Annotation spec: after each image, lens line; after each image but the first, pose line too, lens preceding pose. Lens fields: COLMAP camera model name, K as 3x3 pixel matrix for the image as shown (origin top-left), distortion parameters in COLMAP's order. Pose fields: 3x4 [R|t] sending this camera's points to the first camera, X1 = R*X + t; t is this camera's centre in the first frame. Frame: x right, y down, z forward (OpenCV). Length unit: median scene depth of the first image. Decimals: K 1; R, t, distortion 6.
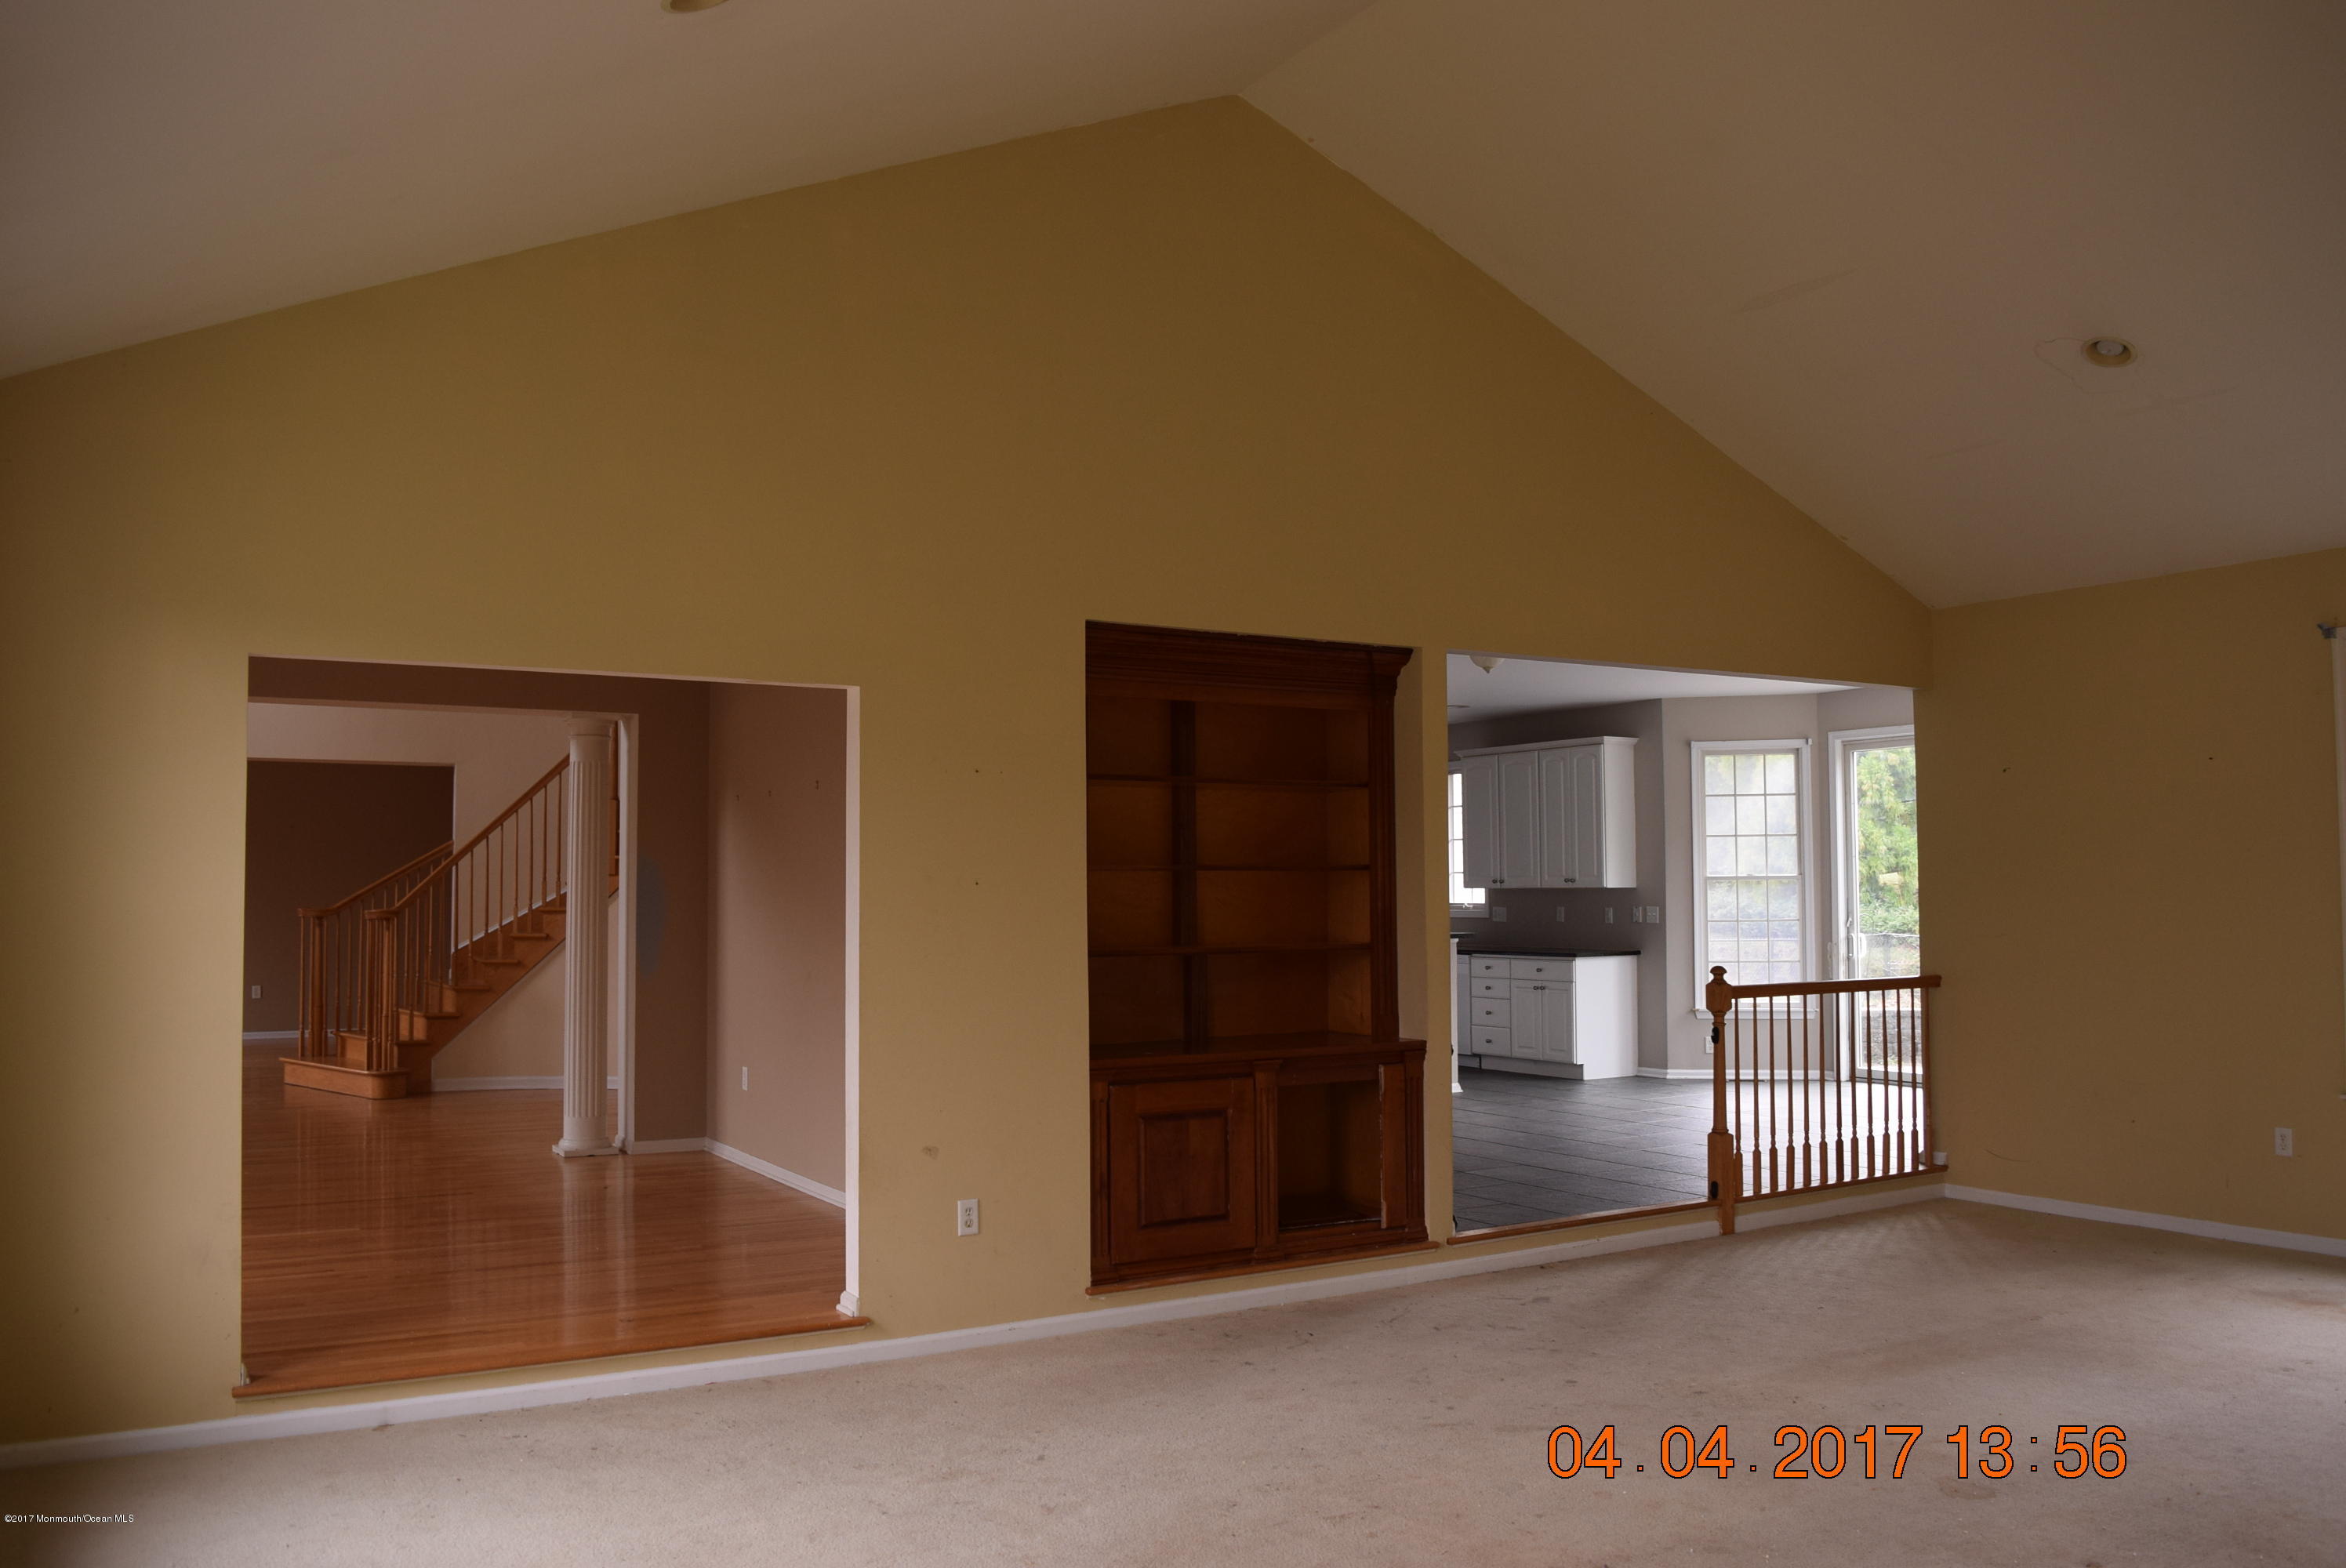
lens RADIAL K [[1784.3, 0, 1163.5], [0, 1784.3, 791.5], [0, 0, 1]] dist [-0.093308, 0.000915]
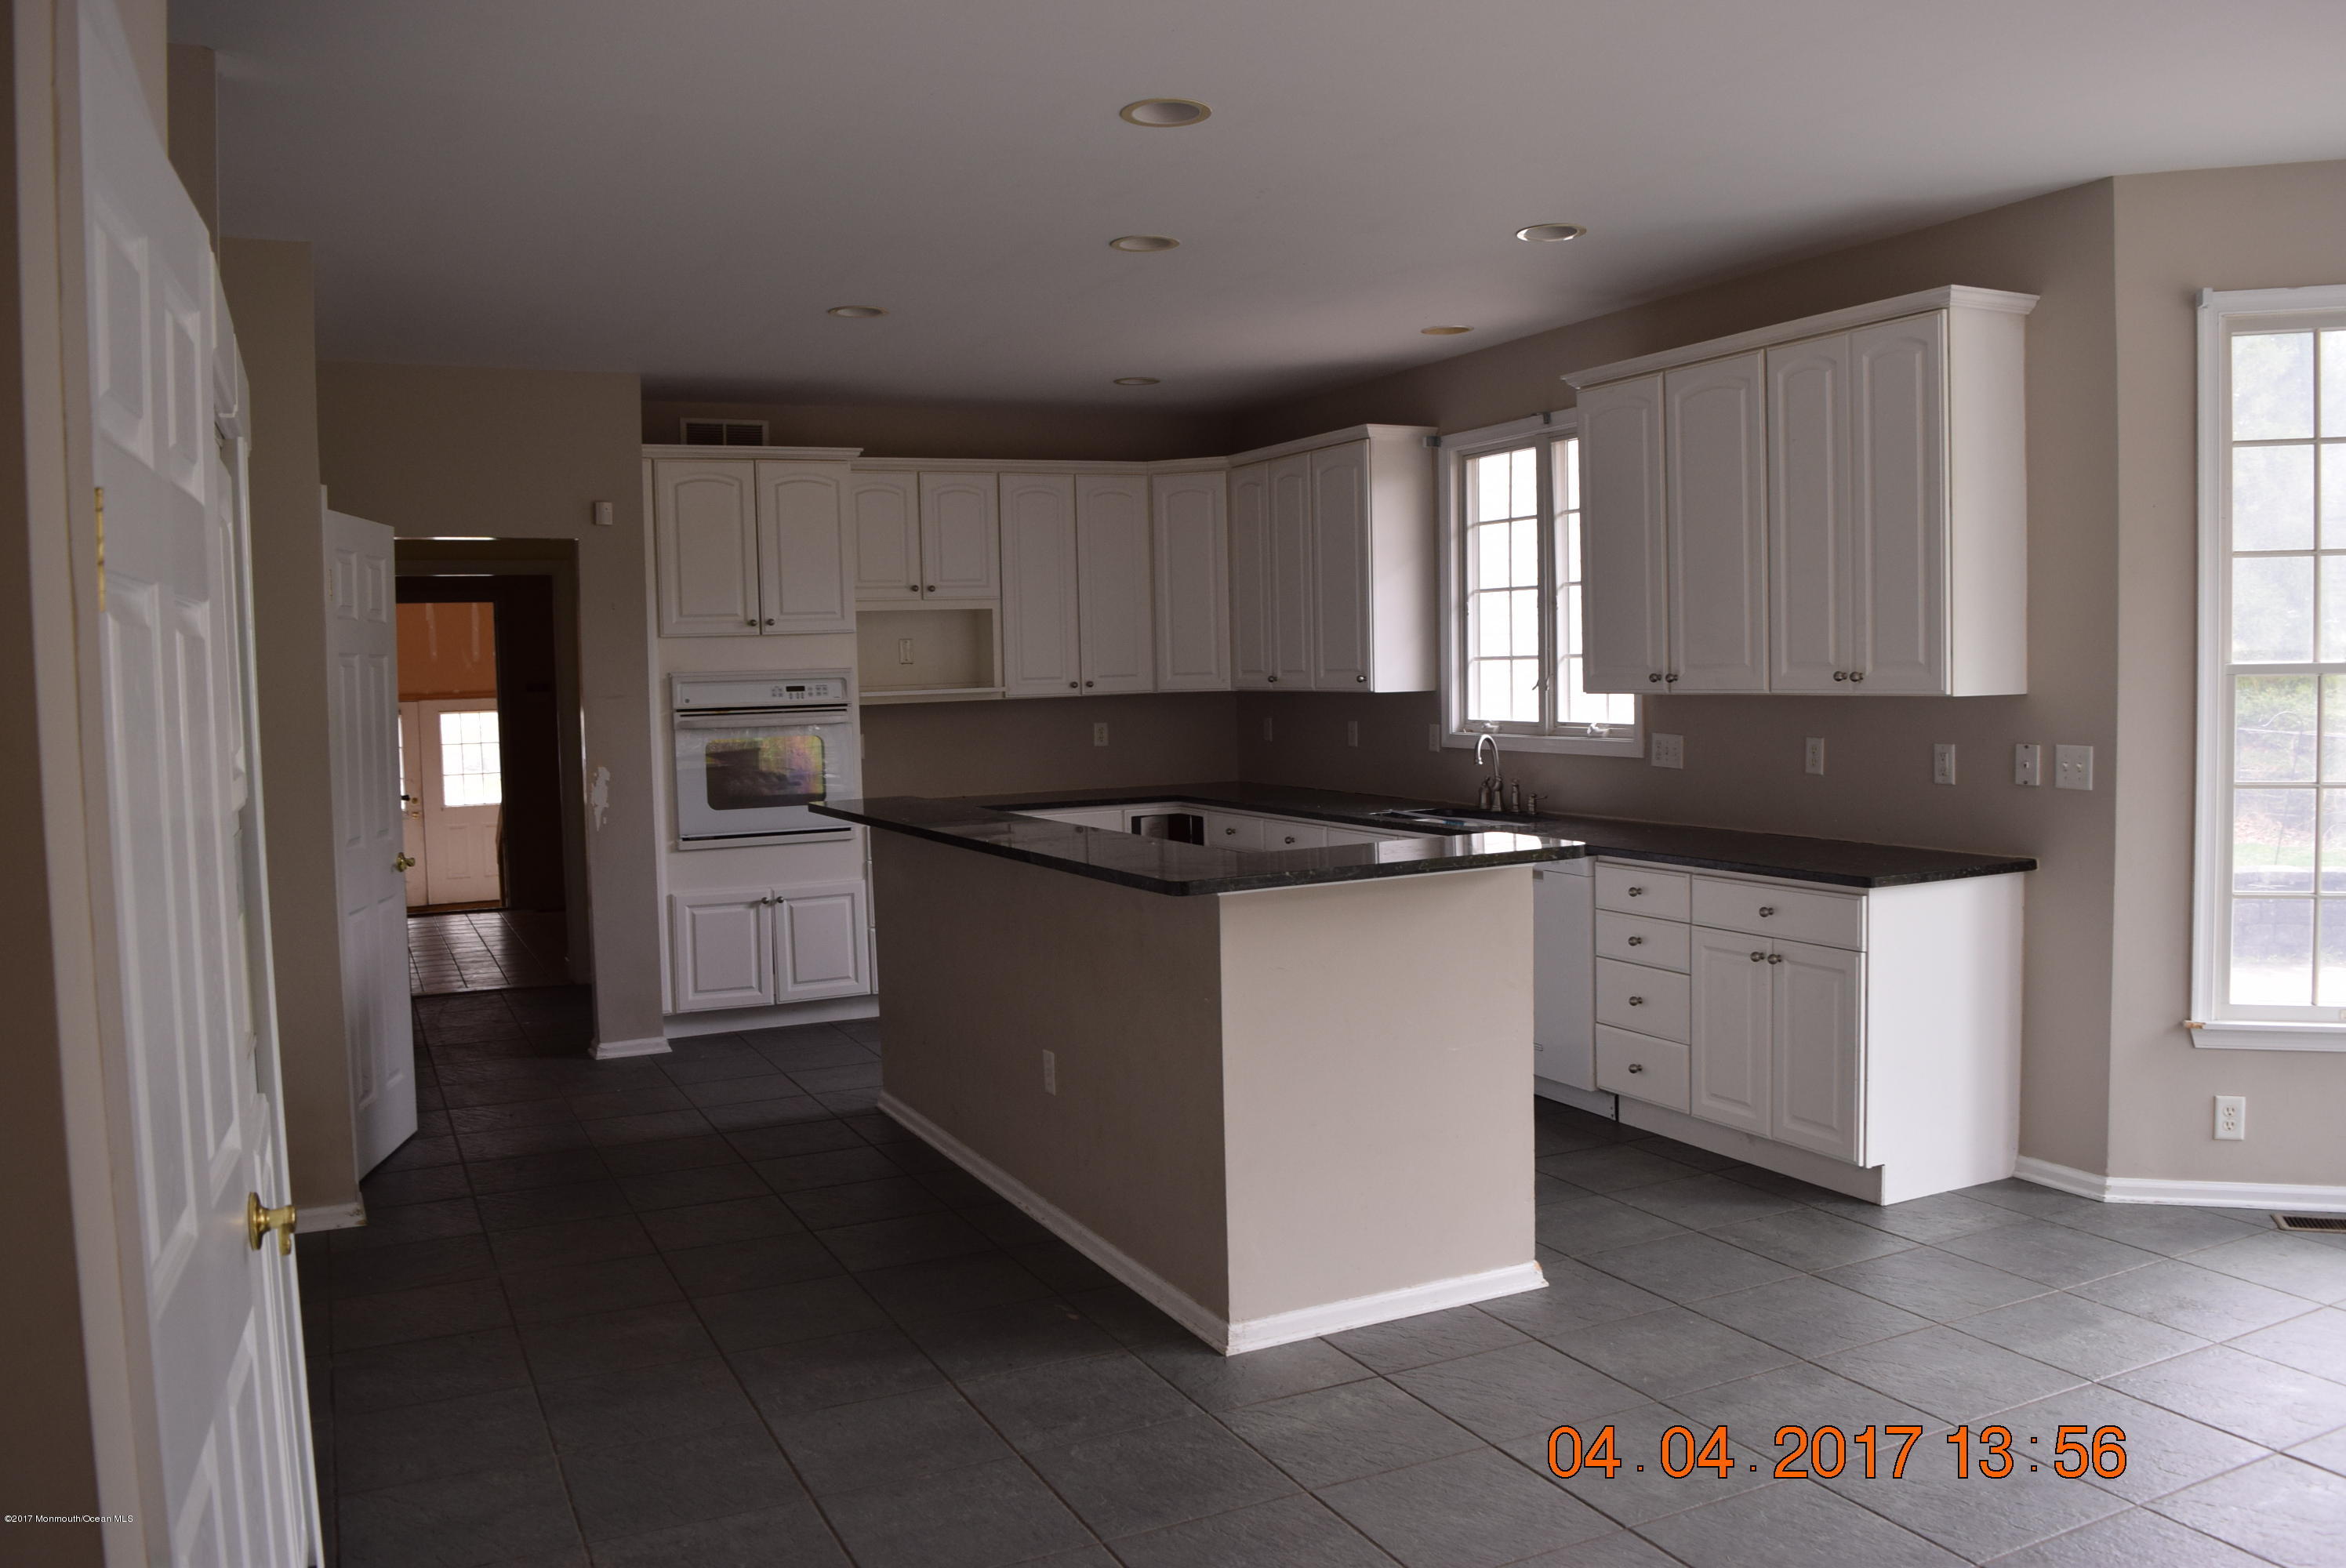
lens RADIAL K [[1784.3, 0, 1180.6], [0, 1784.3, 779.0], [0, 0, 1]] dist [-0.093308, 0.000915]
pose [[0.996152, -0.013643, -0.086579, 0.118518], [0.023609, 0.993066, 0.115160, 0.024927], [0.084407, -0.116761, 0.989567, 0.614898]]
